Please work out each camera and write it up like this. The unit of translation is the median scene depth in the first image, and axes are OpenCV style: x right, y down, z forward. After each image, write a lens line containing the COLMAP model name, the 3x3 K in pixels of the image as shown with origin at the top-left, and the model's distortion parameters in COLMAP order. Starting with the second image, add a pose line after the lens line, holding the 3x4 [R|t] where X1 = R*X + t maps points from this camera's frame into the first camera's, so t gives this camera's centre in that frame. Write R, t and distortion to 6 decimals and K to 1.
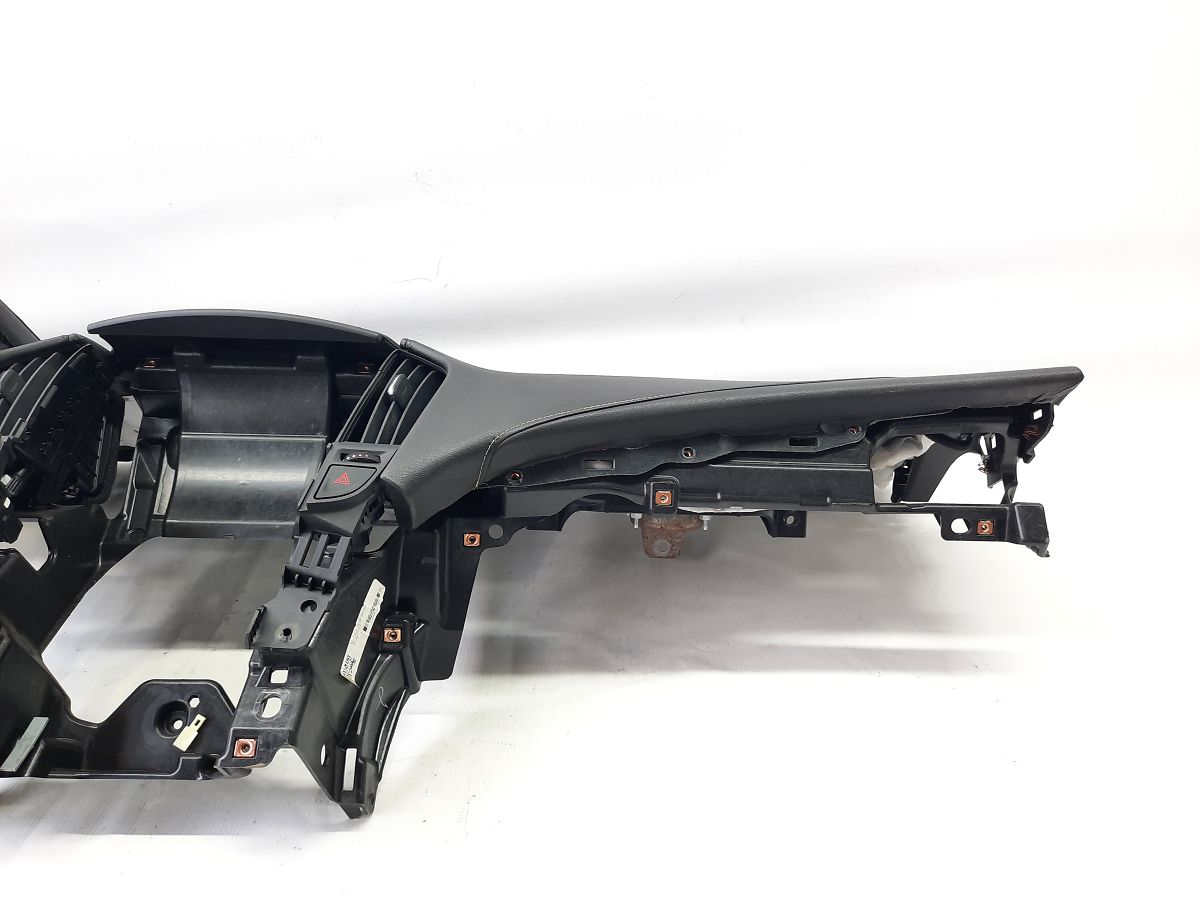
lens RADIAL K [[892.4, 0, 601.6], [0, 892.4, 457.1], [0, 0, 1]] dist [0.050915, -0.053675]
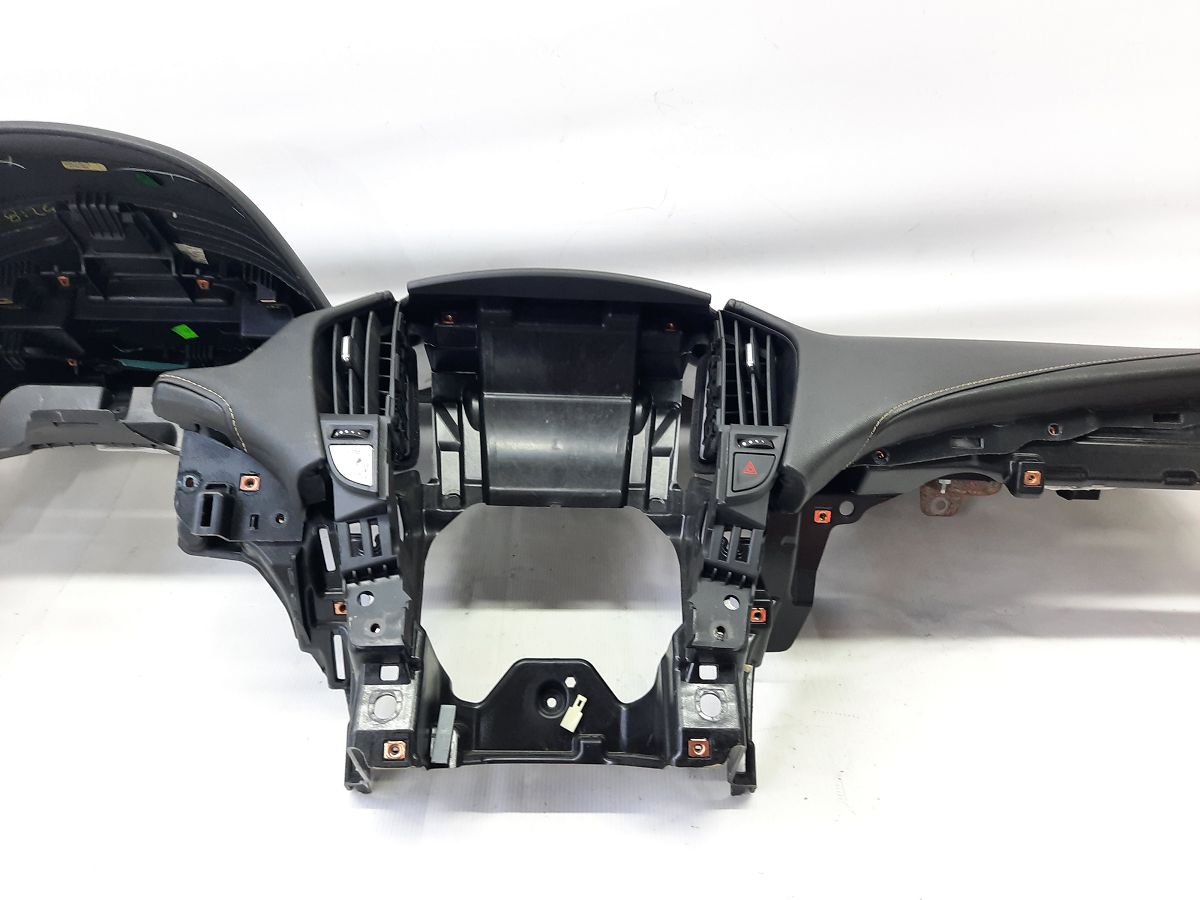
lens RADIAL K [[892.4, 0, 607.8], [0, 892.4, 460.4], [0, 0, 1]] dist [0.050915, -0.053675]
pose [[0.999640, 0.008406, 0.025486, -0.407342], [-0.011801, 0.990615, 0.136170, -0.098521], [-0.024102, -0.136422, 0.990358, 0.048082]]
